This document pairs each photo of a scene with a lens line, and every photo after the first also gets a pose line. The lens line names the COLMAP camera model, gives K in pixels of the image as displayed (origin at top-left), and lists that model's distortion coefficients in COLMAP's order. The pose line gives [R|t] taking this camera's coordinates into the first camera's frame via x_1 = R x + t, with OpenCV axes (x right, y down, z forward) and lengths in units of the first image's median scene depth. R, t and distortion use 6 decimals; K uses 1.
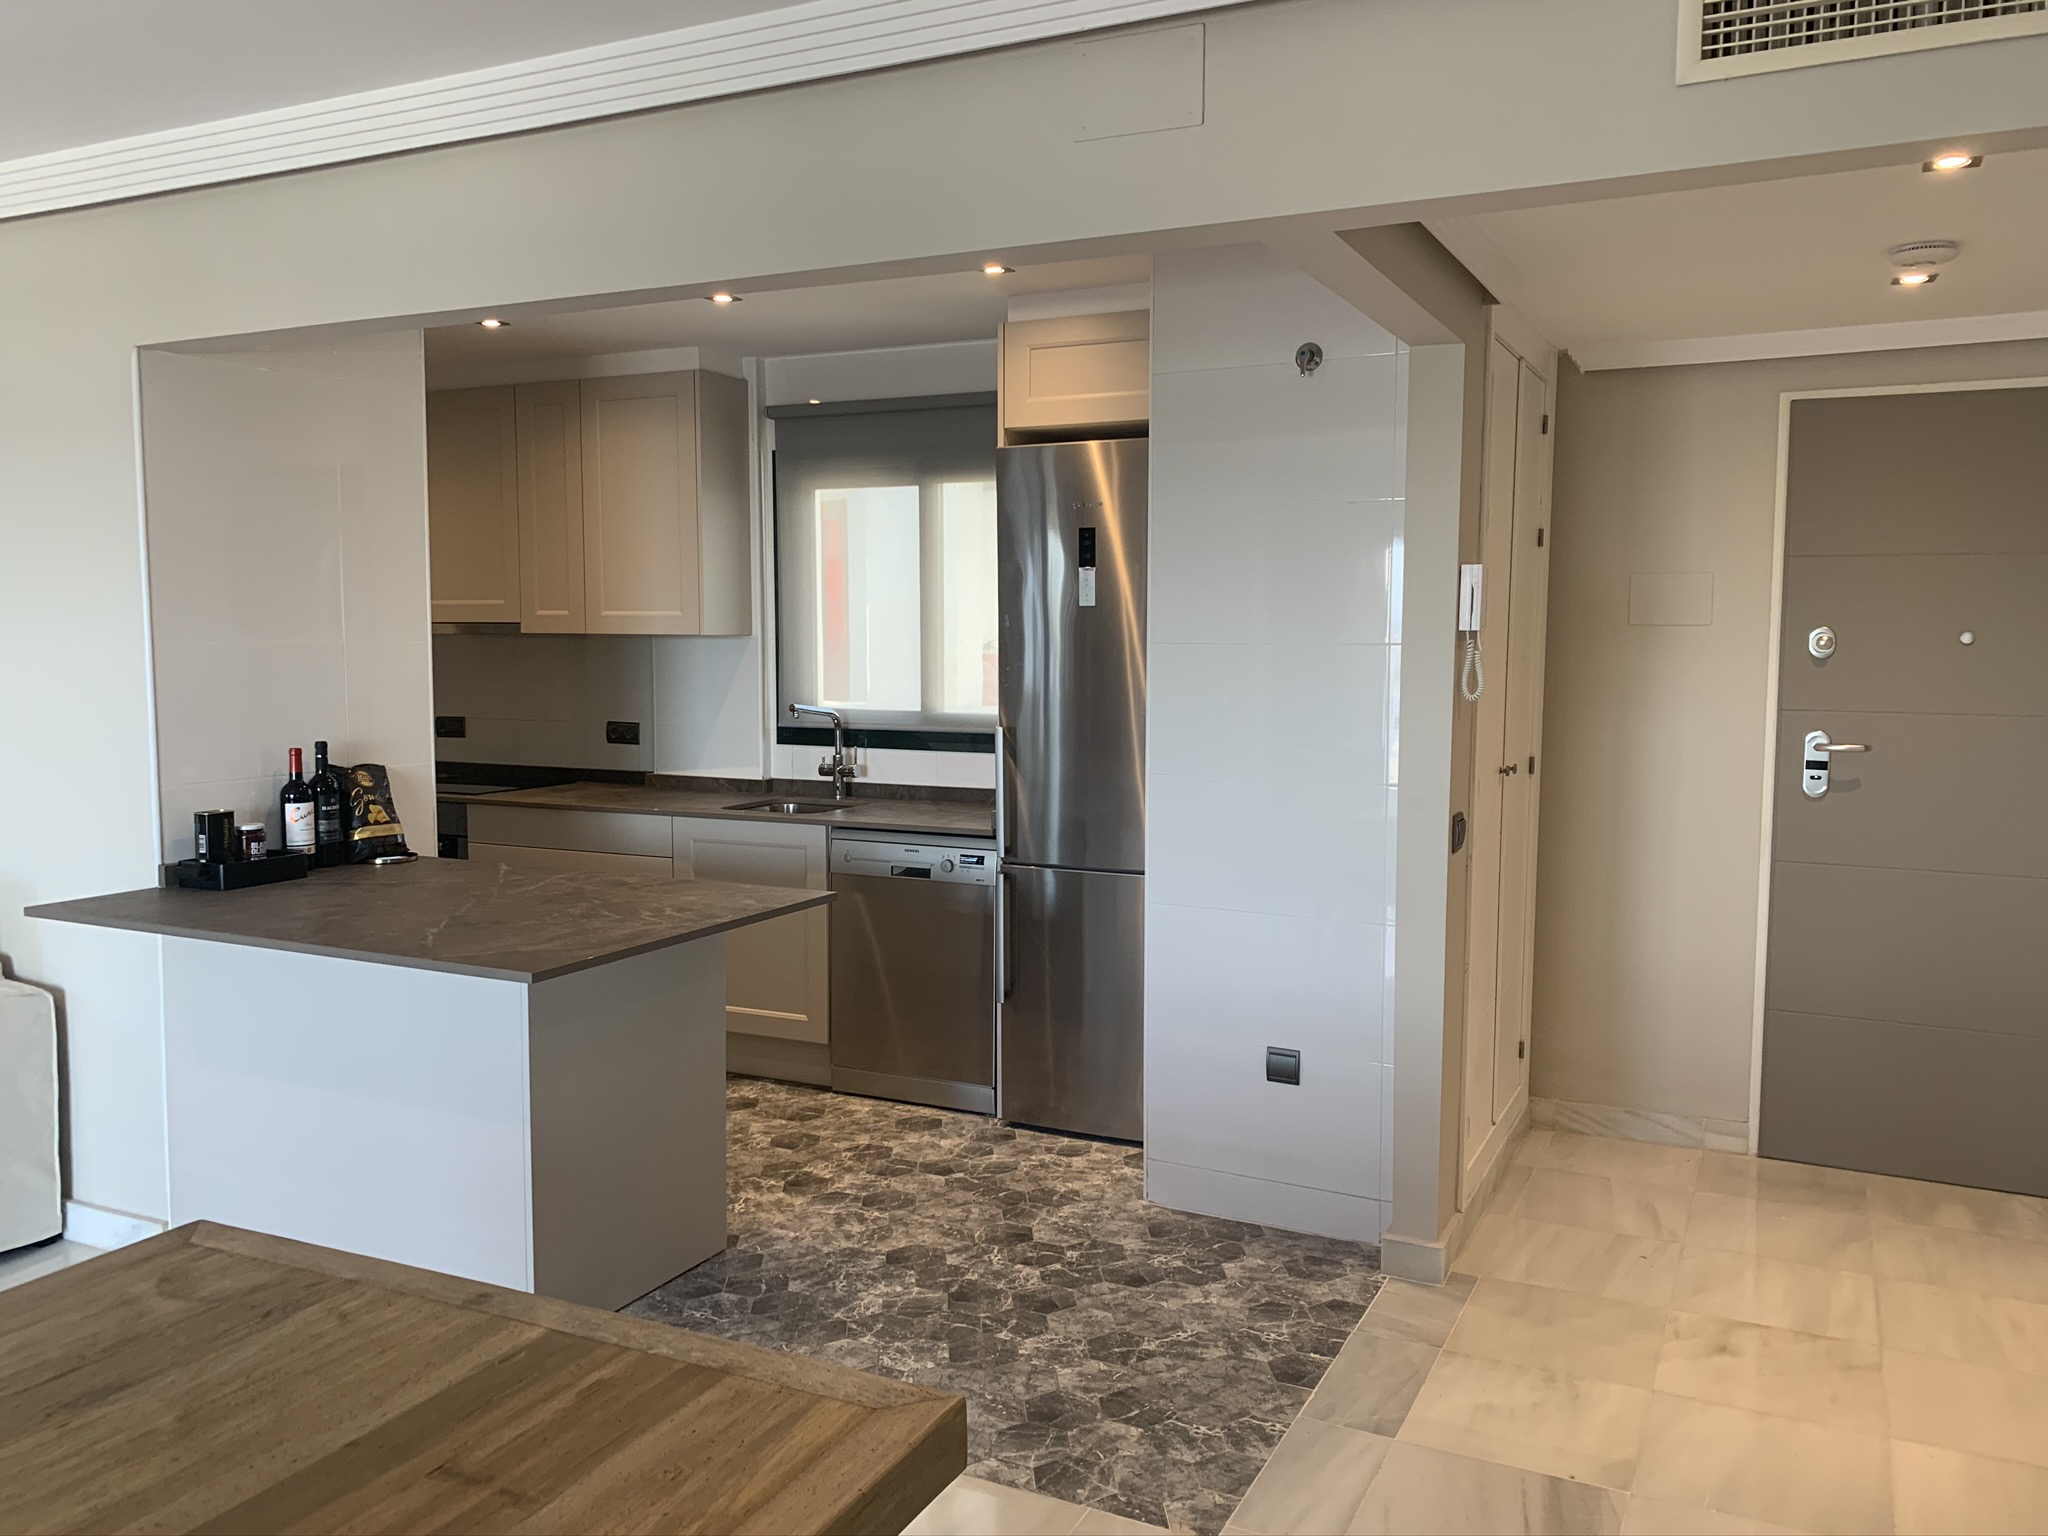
lens RADIAL K [[1544.6, 0, 1024.0], [0, 1544.6, 768.0], [0, 0, 1]] dist [0.103120, -0.150537]
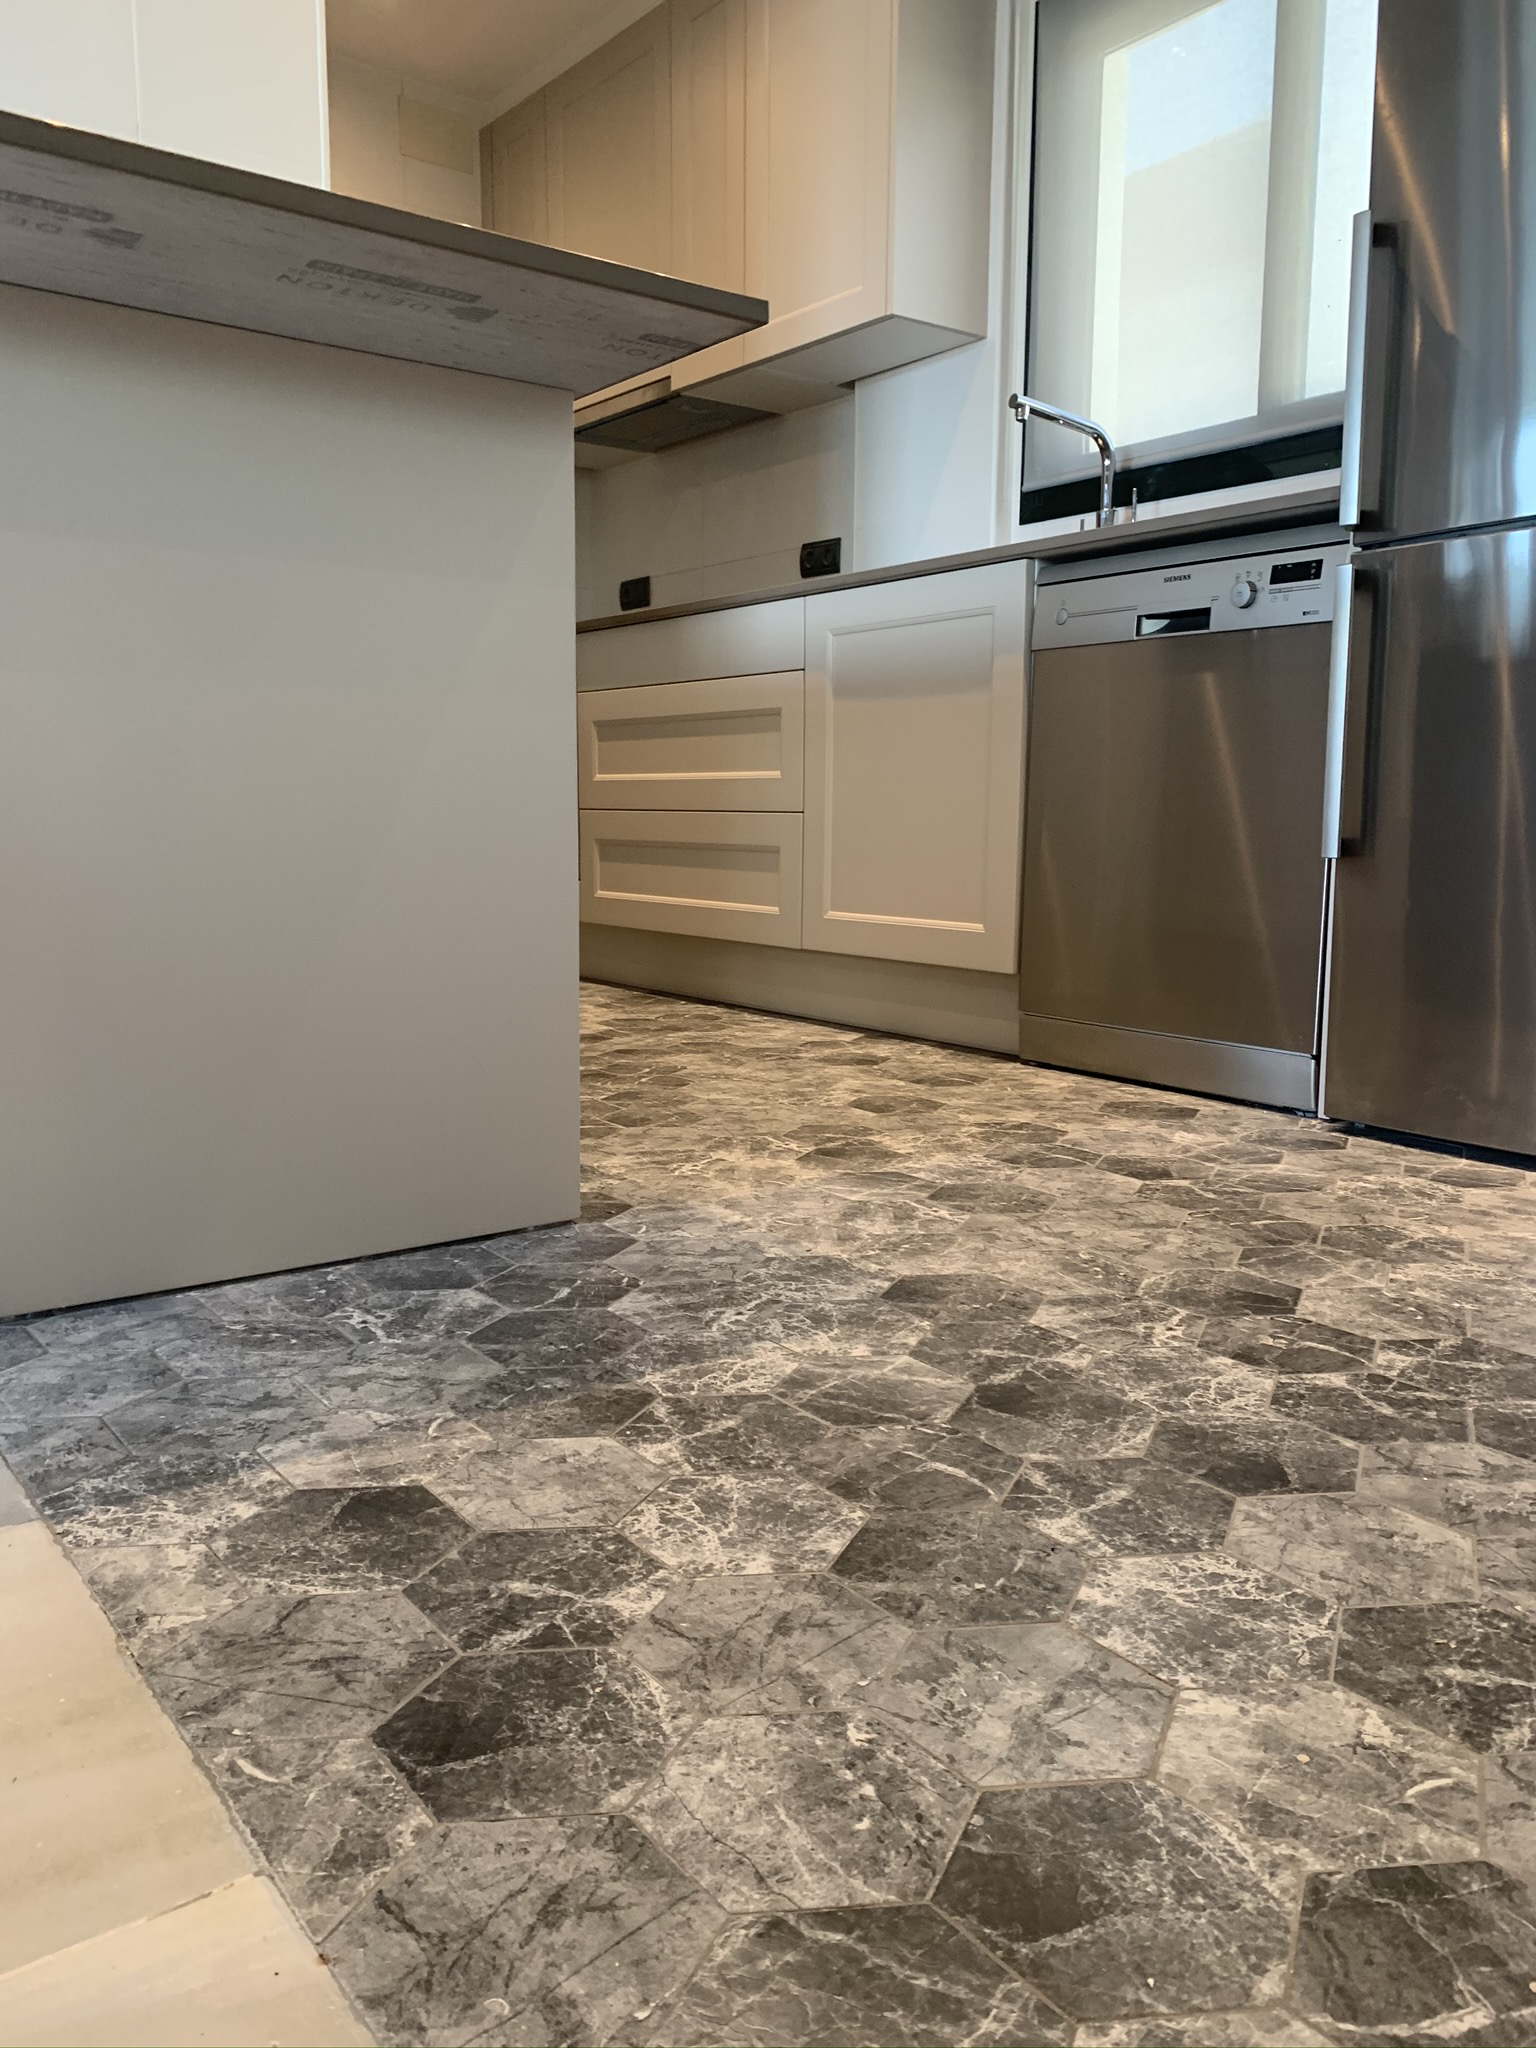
lens RADIAL K [[1544.6, 0, 768.0], [0, 1544.6, 1024.0], [0, 0, 1]] dist [0.103120, -0.150537]
pose [[0.893209, 0.067152, -0.444600, 0.053820], [-0.041901, 0.996913, 0.066394, 0.206818], [0.447686, -0.040675, 0.893265, 0.589697]]
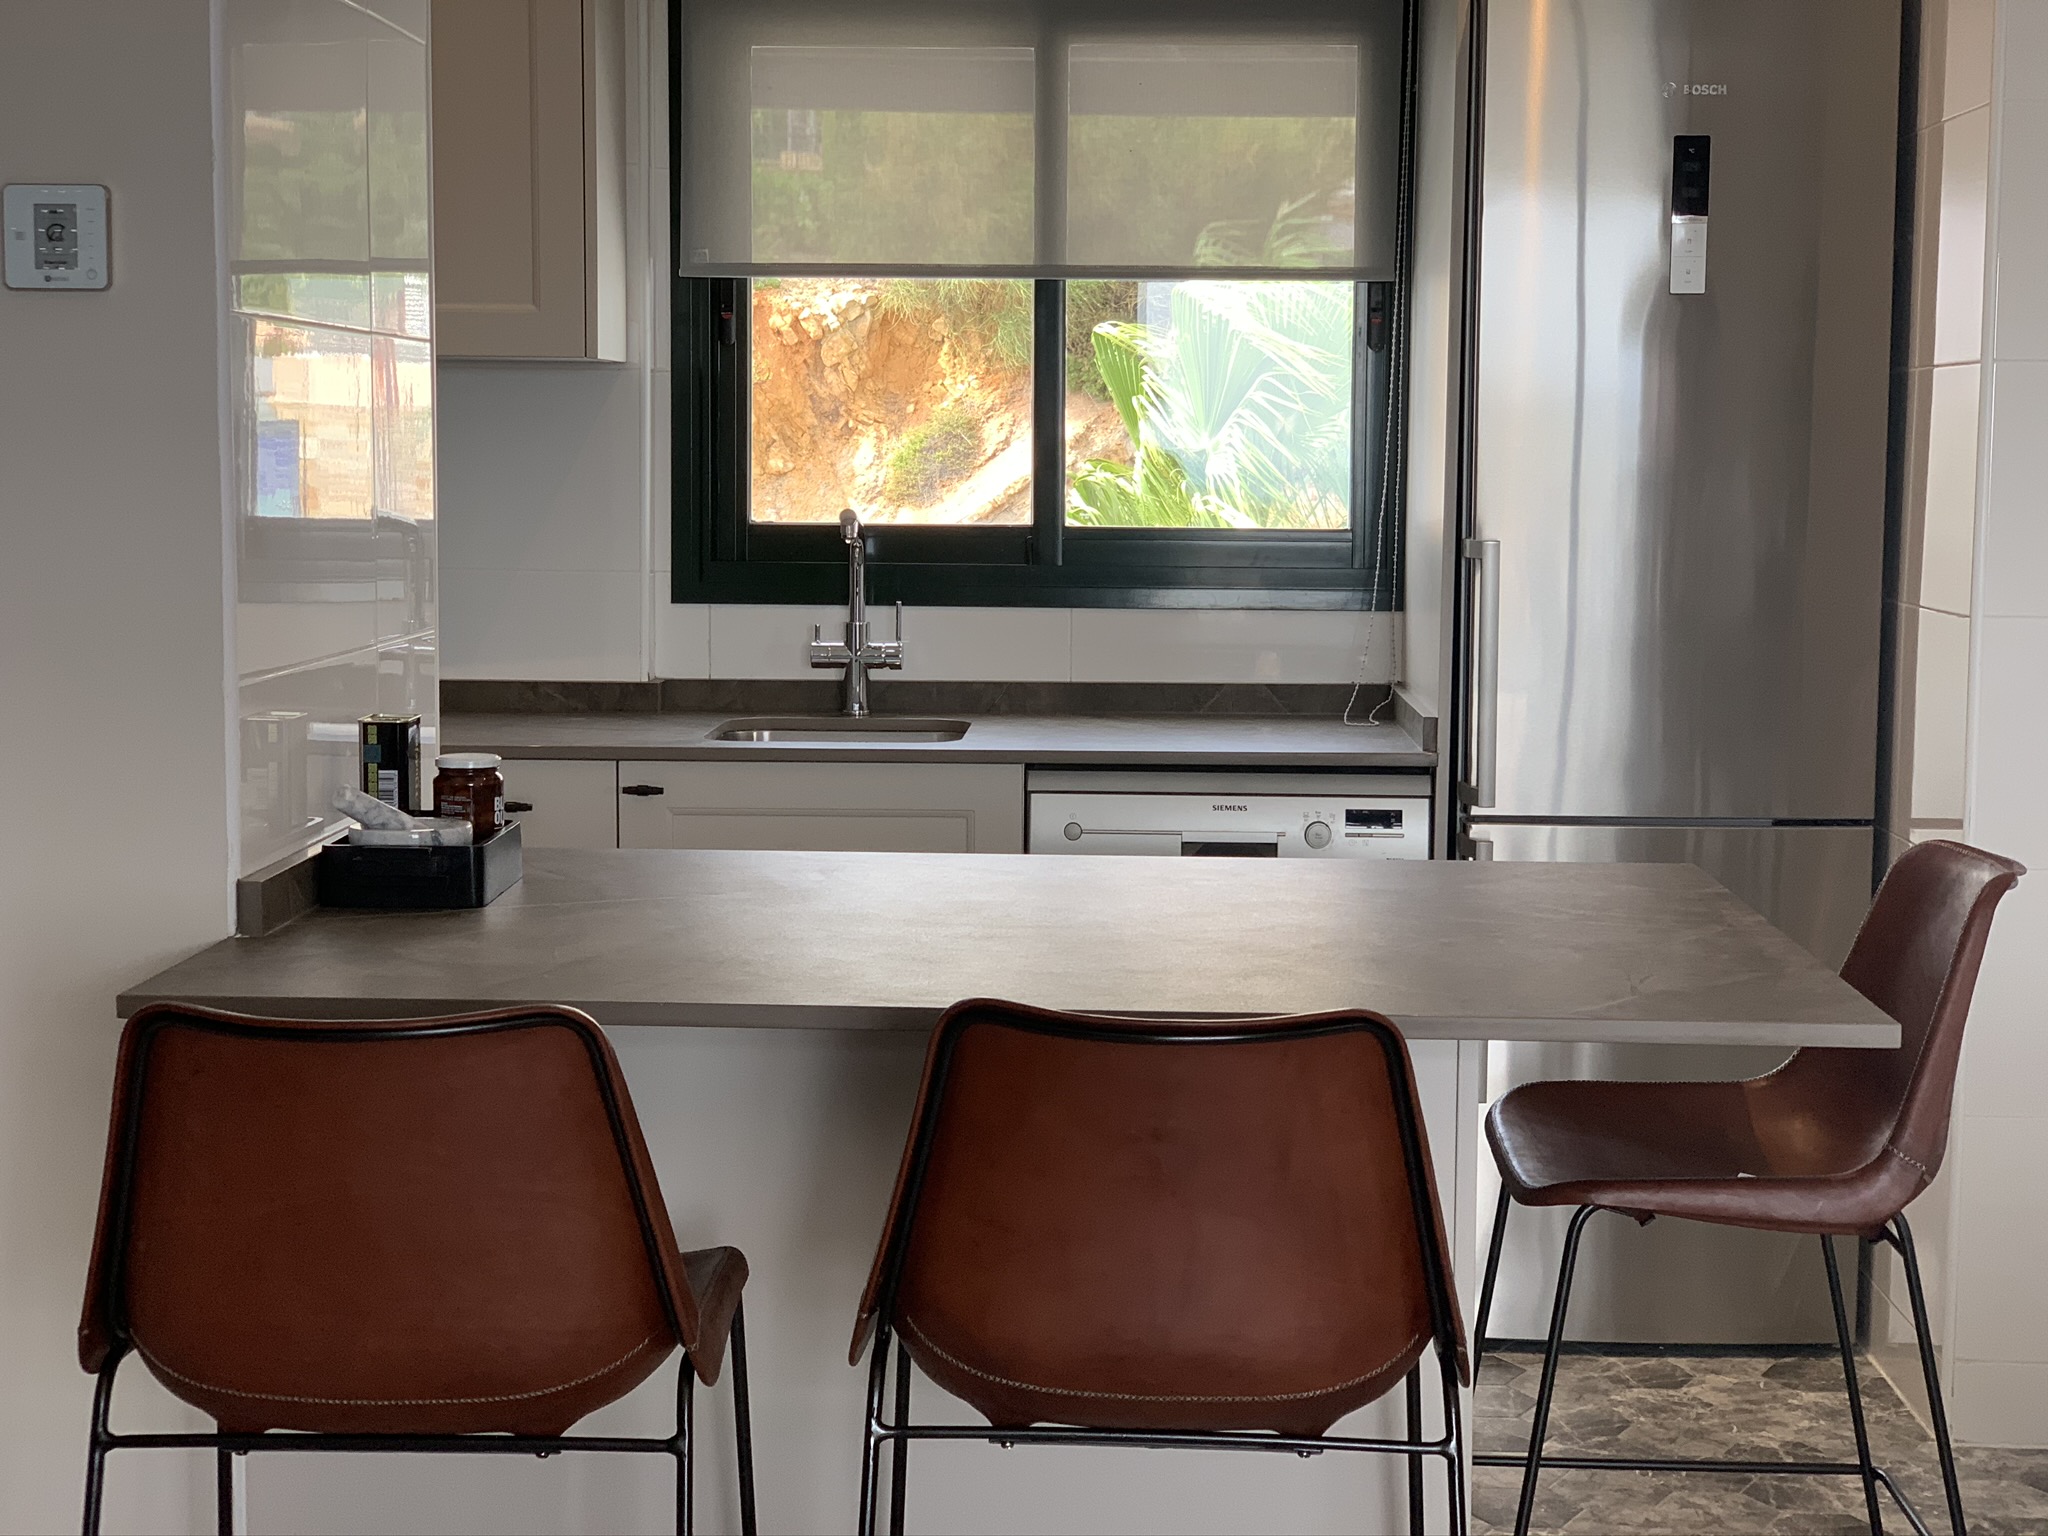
lens RADIAL K [[3078.1, 0, 1024.0], [0, 3078.1, 768.0], [0, 0, 1]] dist [0.021613, 0.032873]
pose [[0.913023, -0.040668, 0.405876, -0.629210], [0.033414, 0.999130, 0.024947, 0.019014], [-0.406538, -0.009216, 0.913587, 0.193749]]
